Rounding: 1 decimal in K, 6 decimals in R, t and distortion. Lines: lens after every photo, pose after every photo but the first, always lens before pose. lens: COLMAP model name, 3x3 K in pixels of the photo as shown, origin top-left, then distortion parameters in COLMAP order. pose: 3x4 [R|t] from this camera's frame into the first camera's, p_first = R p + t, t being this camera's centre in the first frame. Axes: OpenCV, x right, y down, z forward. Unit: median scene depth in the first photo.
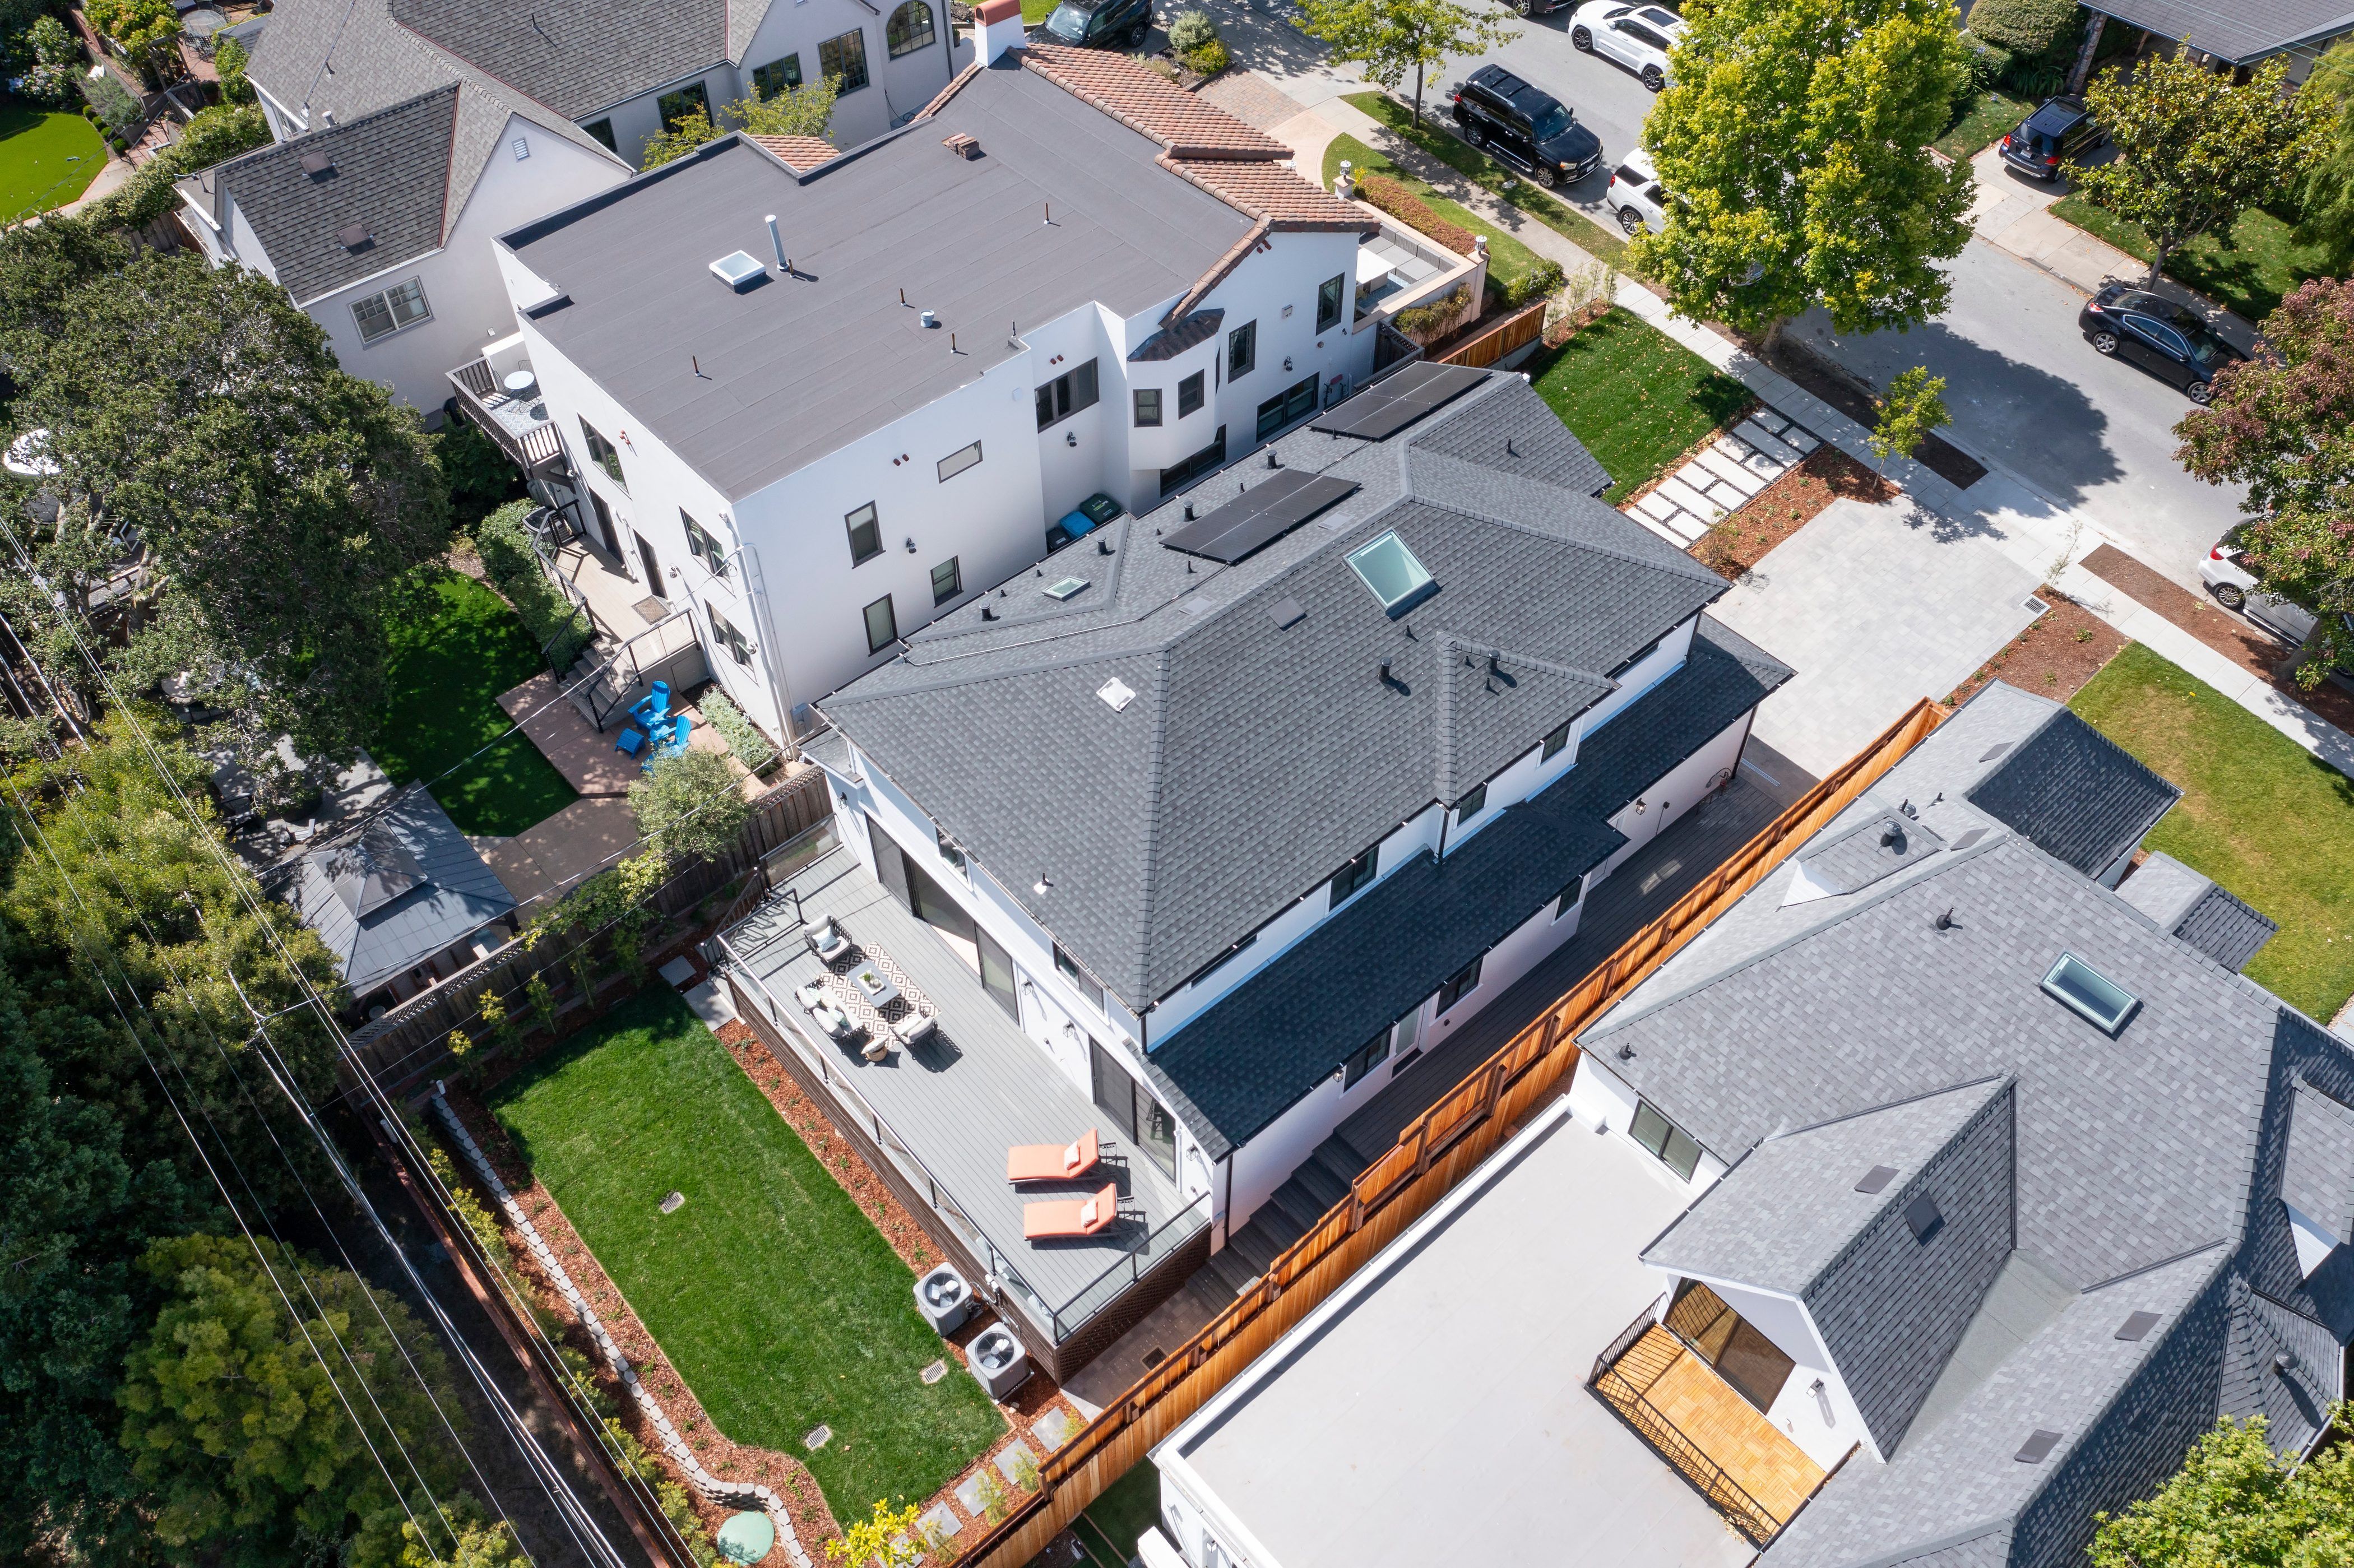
lens RADIAL K [[1864.6, 0, 1177.0], [0, 1864.6, 784.0], [0, 0, 1]] dist [-0.030174, -0.002407]
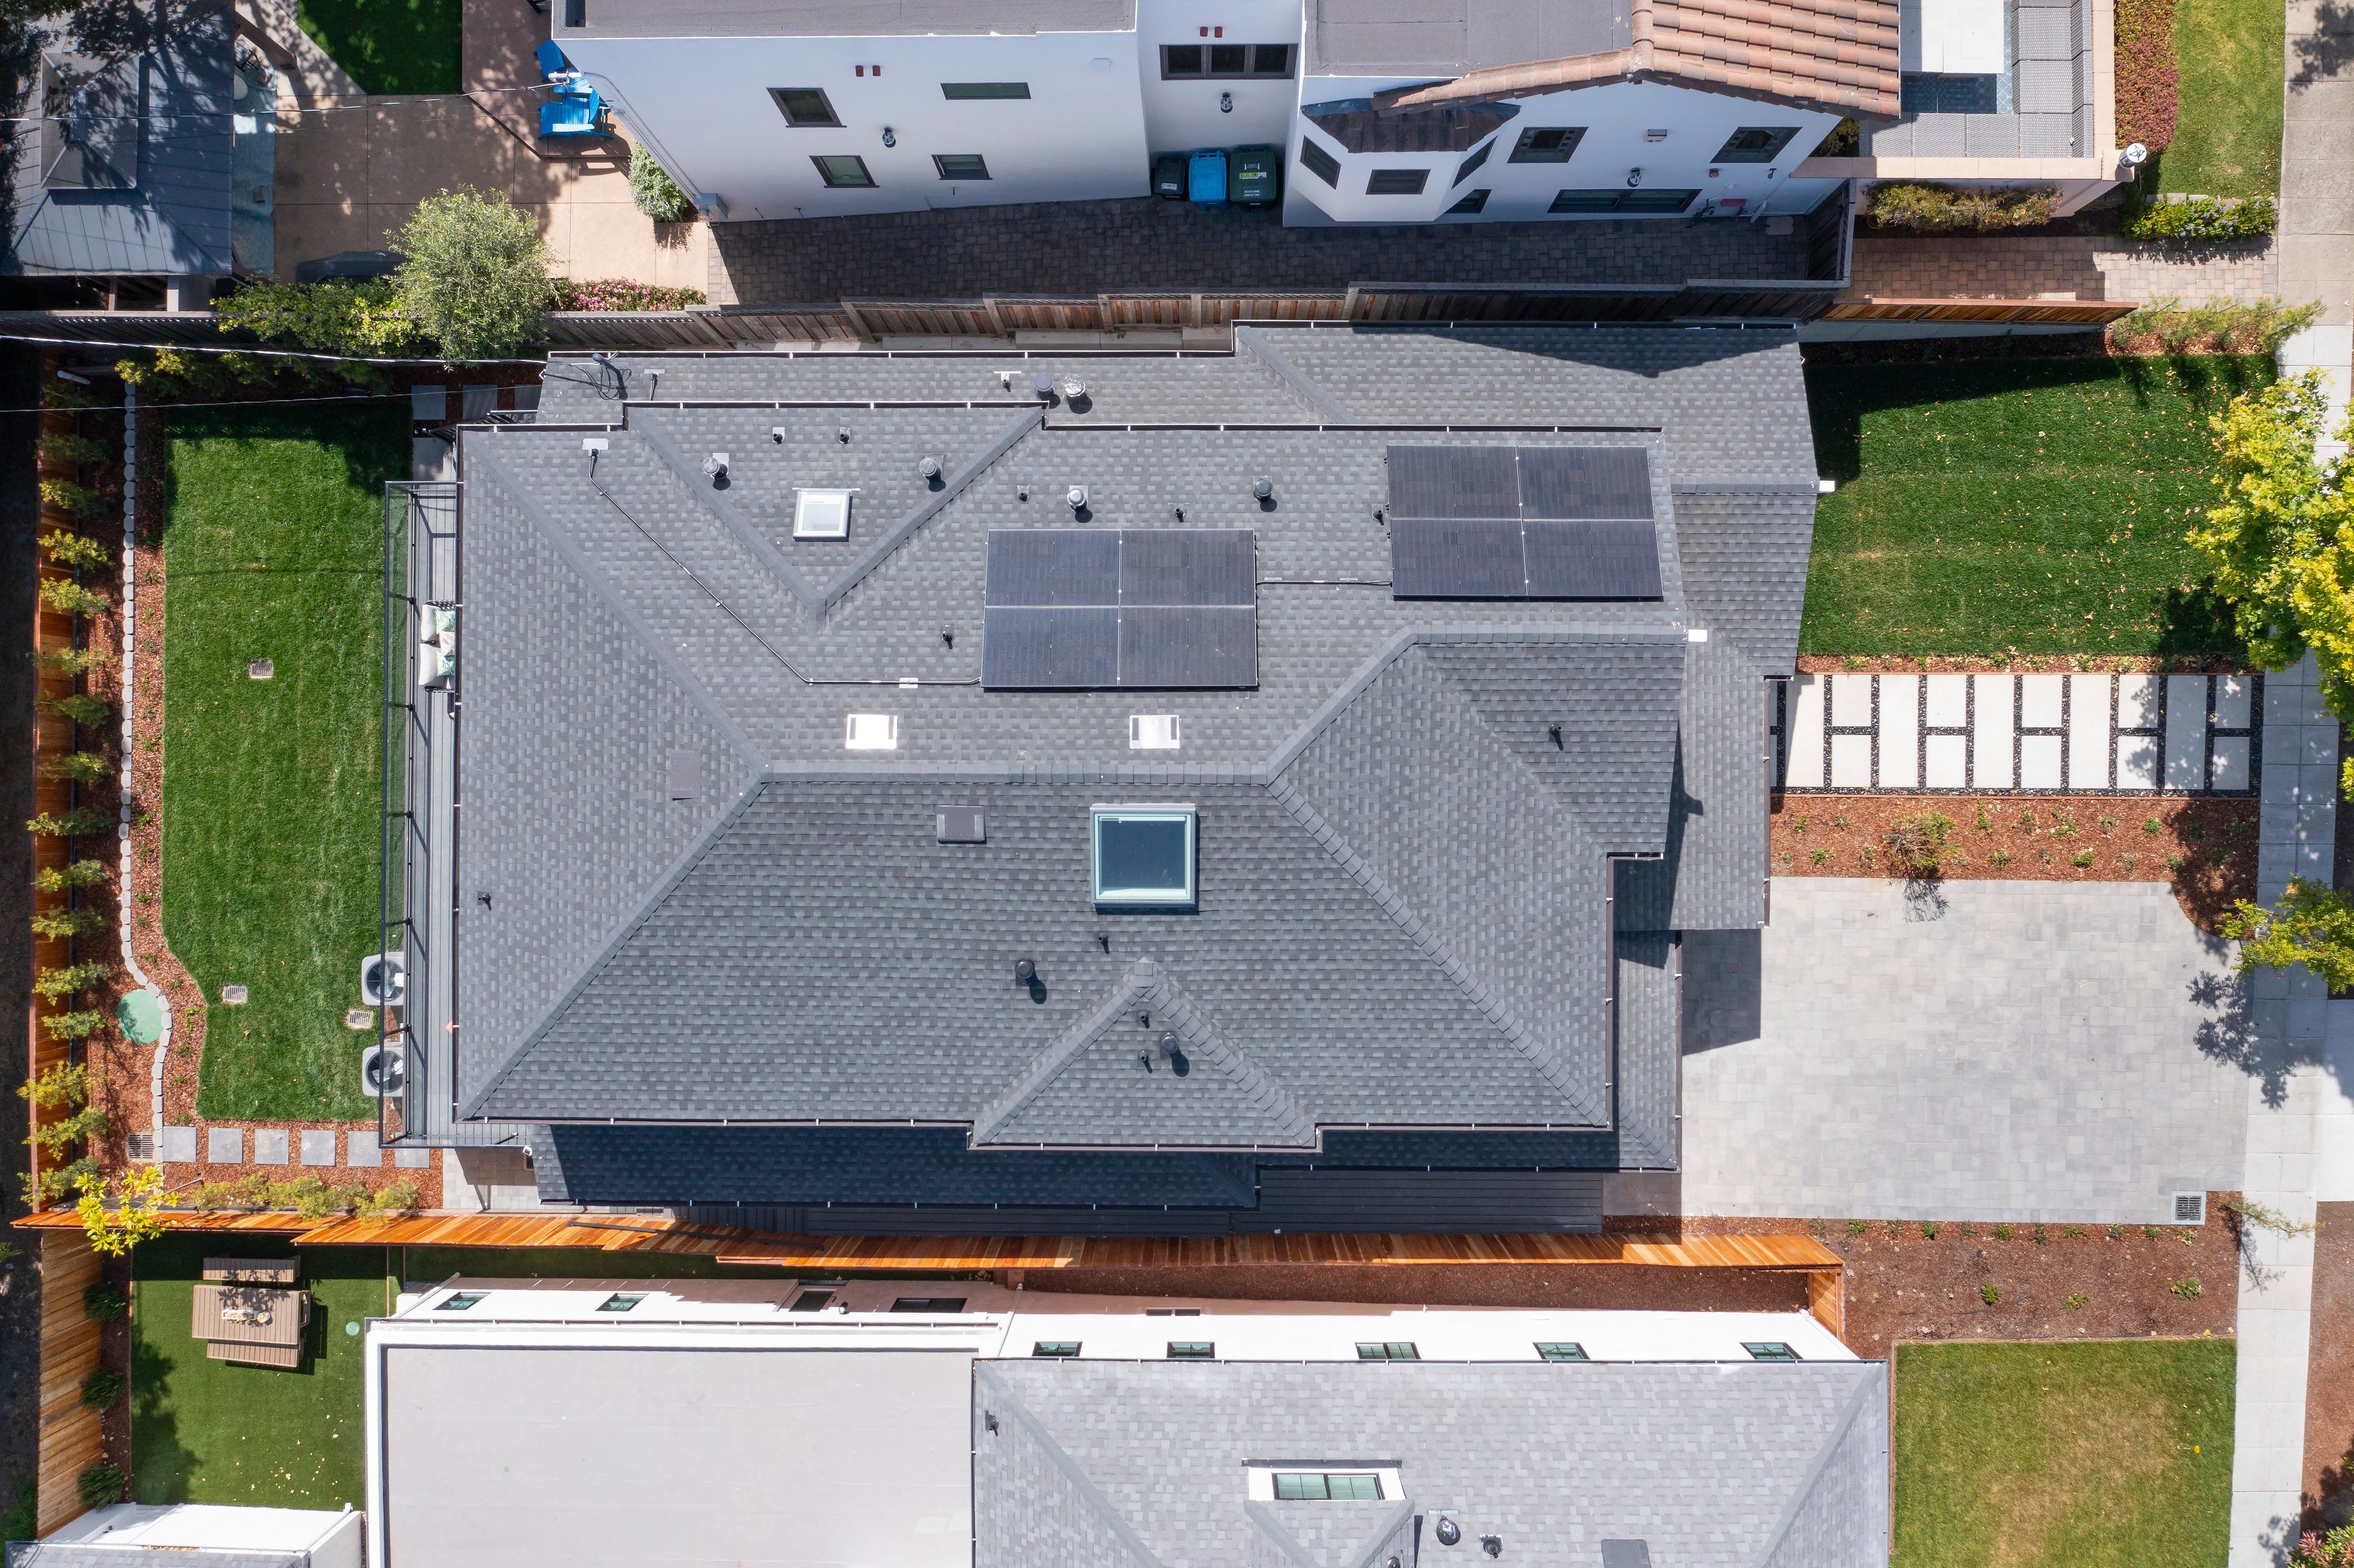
lens RADIAL K [[1864.6, 0, 1177.0], [0, 1864.6, 784.0], [0, 0, 1]] dist [-0.030174, -0.002407]
pose [[0.748643, 0.662897, -0.010071, 0.090502], [-0.487924, 0.561195, 0.668573, -0.470193], [0.448846, -0.495609, 0.743578, 0.418638]]
